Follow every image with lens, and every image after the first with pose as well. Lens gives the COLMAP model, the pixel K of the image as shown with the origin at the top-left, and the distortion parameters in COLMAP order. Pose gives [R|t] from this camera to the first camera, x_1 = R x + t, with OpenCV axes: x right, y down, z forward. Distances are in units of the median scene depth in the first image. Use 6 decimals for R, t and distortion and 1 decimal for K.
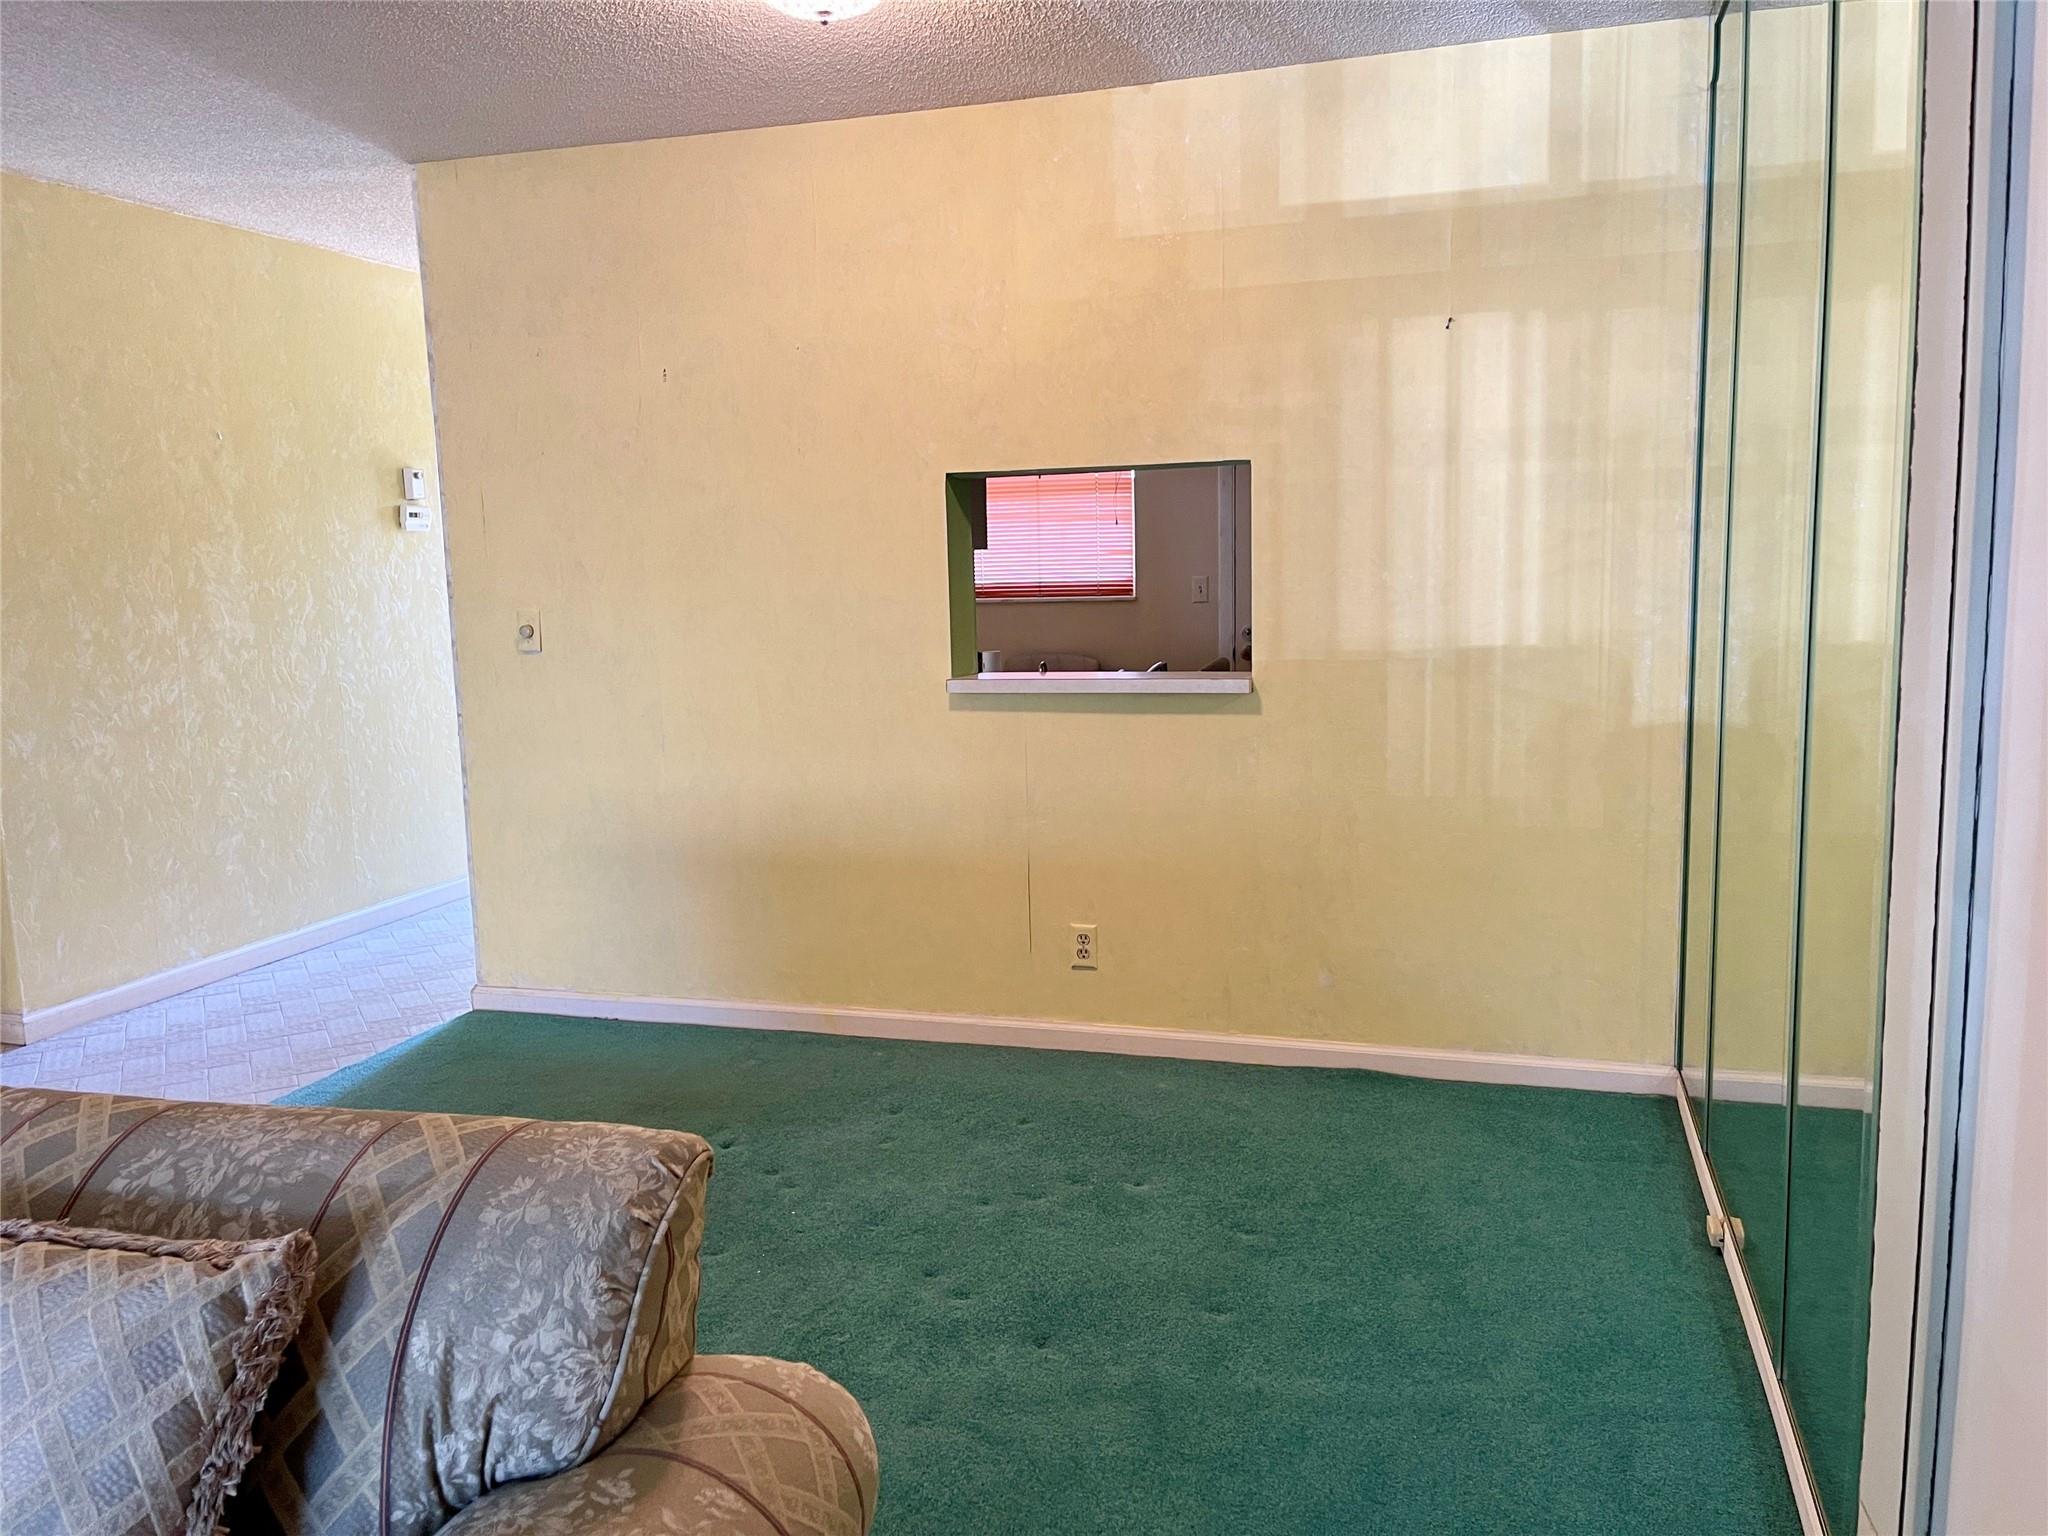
lens RADIAL K [[1534.6, 0, 1036.3], [0, 1534.6, 776.7], [0, 0, 1]] dist [0.049144, -0.068145]
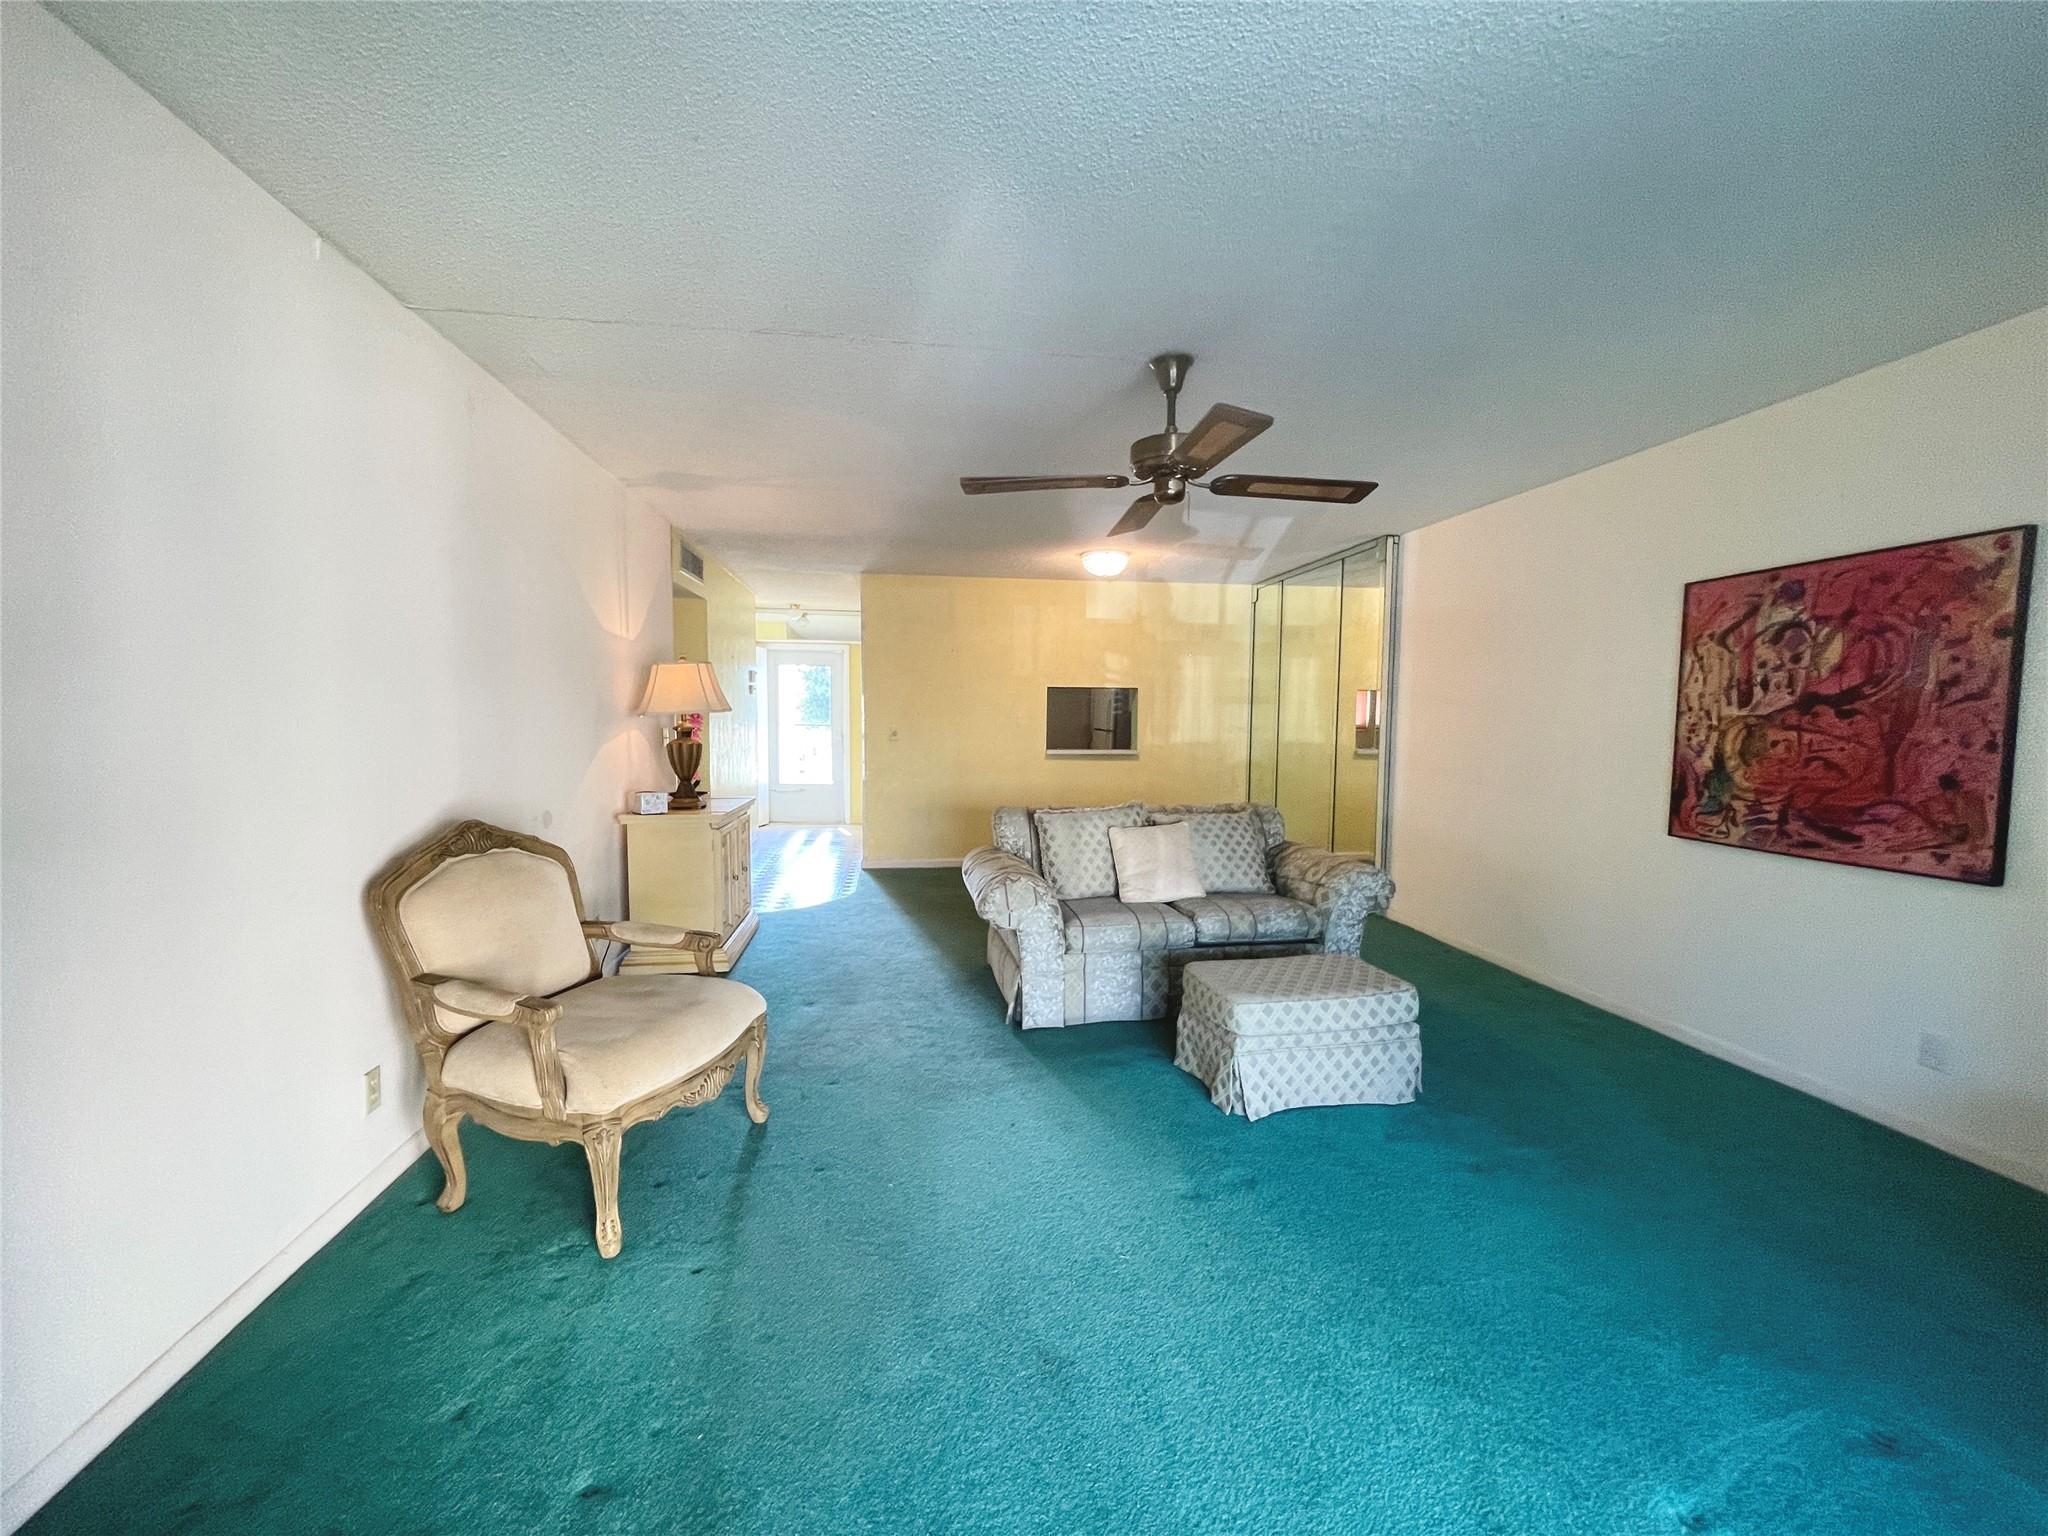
lens RADIAL K [[815.8, 0, 1030.3], [0, 815.8, 778.8], [0, 0, 1]] dist [-0.001314, -0.000014]
pose [[0.912592, -0.000778, 0.408871, -0.840696], [0.027498, 0.997851, -0.059475, 0.105042], [-0.407947, 0.065520, 0.910652, -0.576369]]
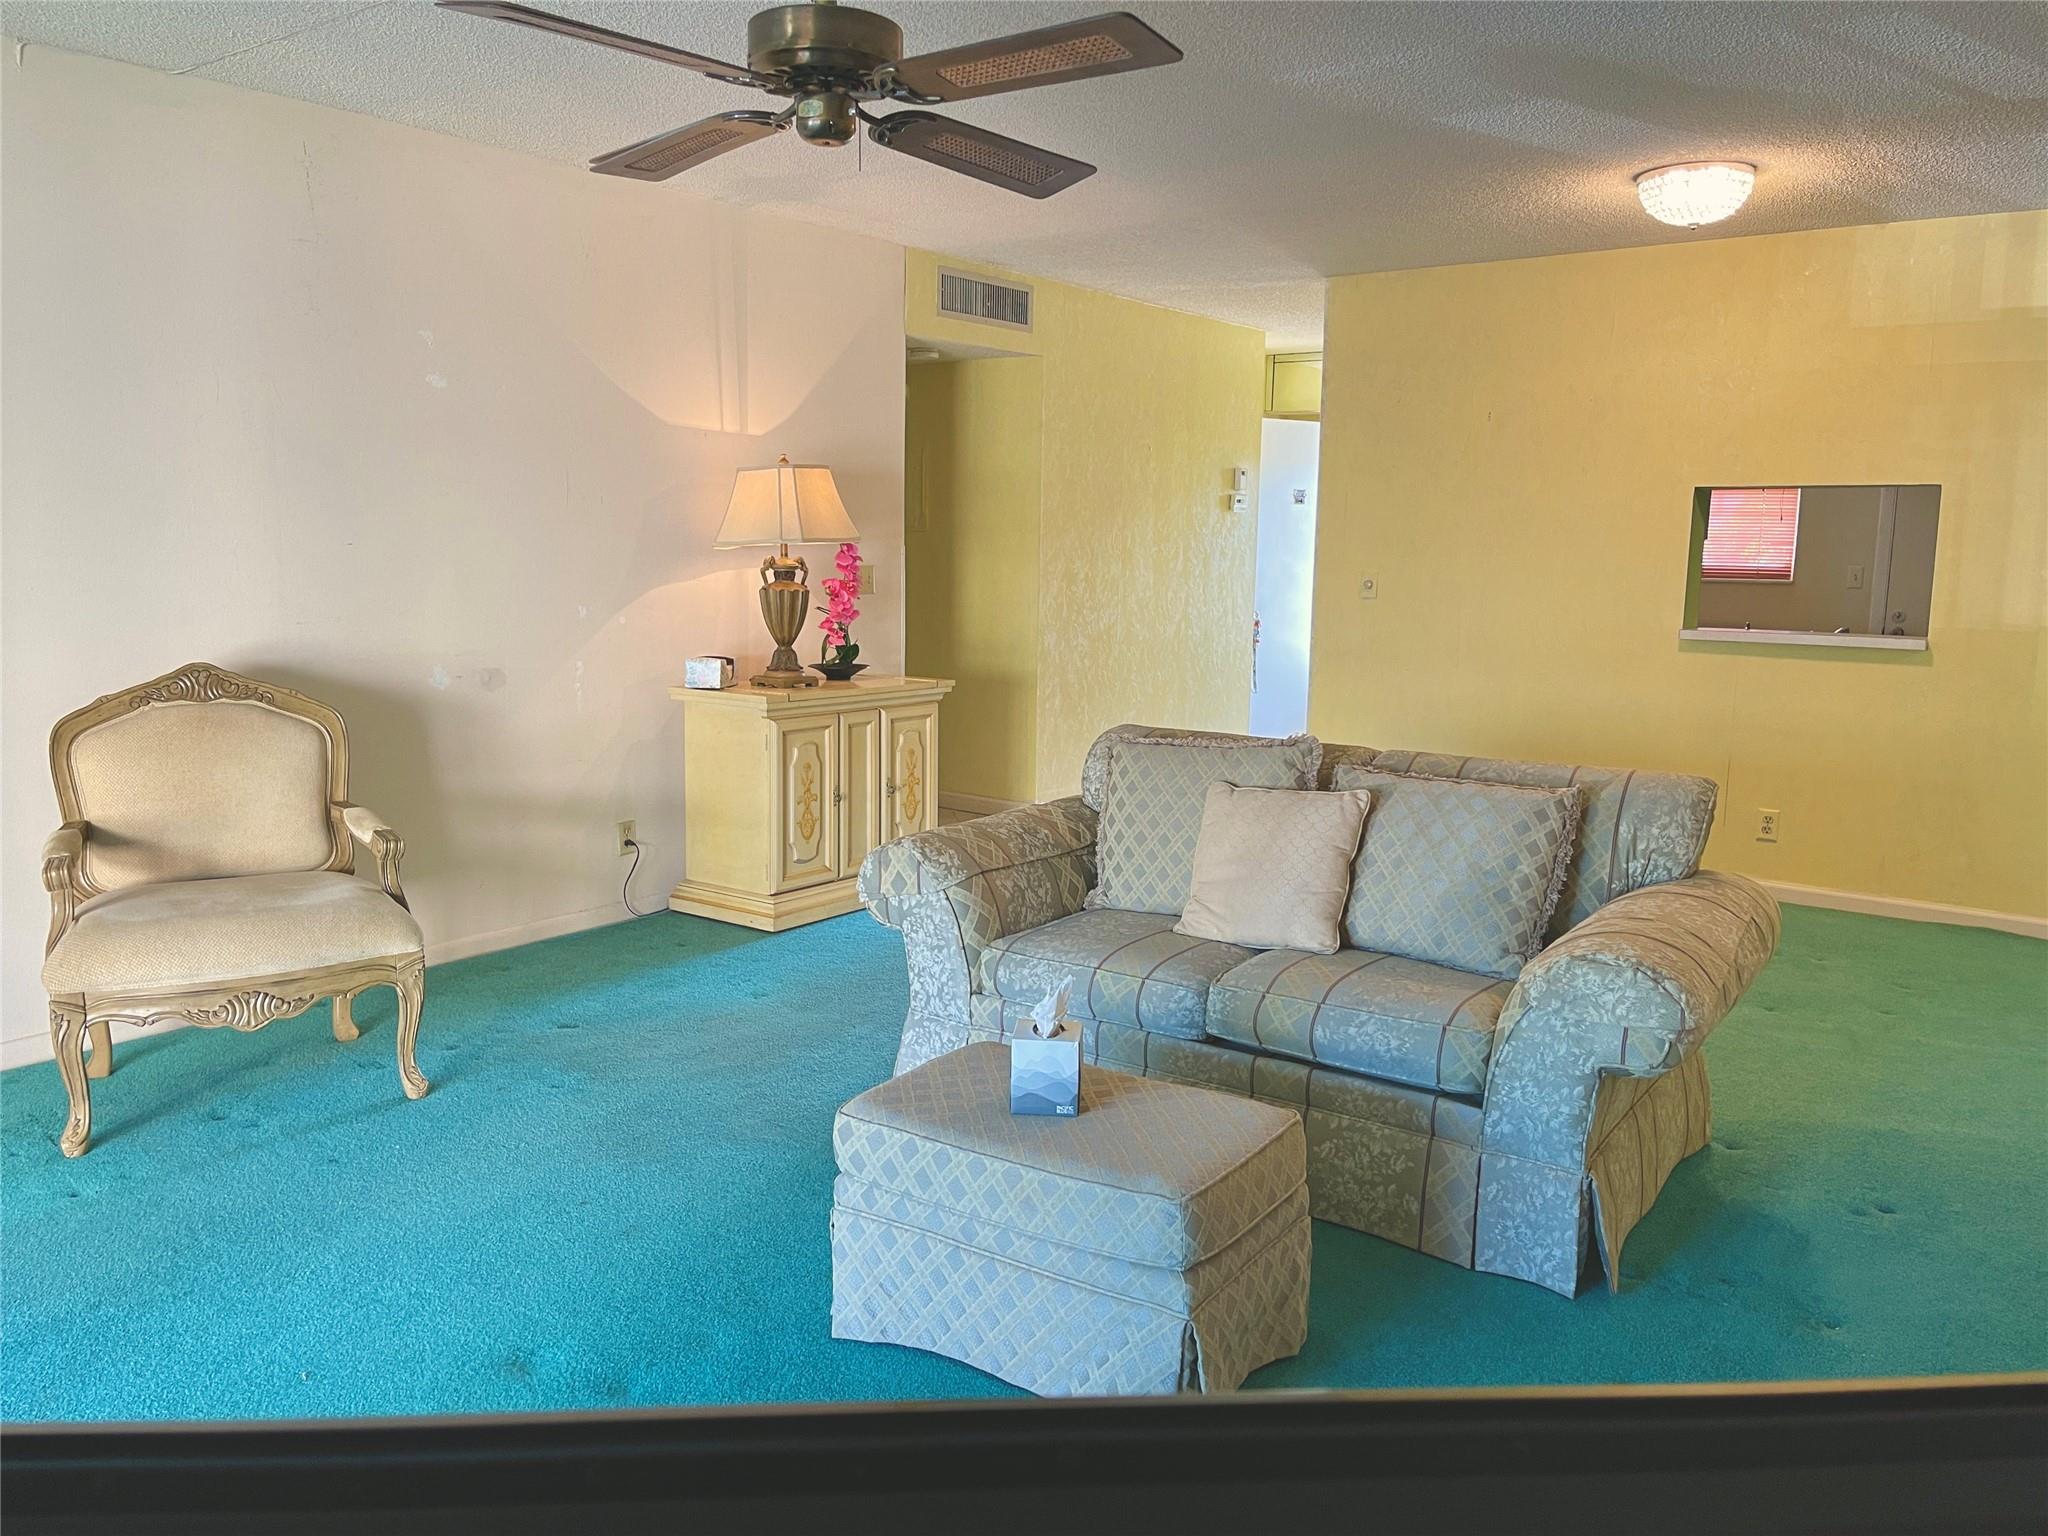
lens RADIAL K [[1534.6, 0, 1006.4], [0, 1534.6, 755.2], [0, 0, 1]] dist [0.049144, -0.068145]
pose [[0.936250, 0.084587, -0.341001, -0.155929], [-0.083701, 0.996340, 0.017337, 0.087209], [0.341219, 0.012310, 0.939903, -0.615644]]
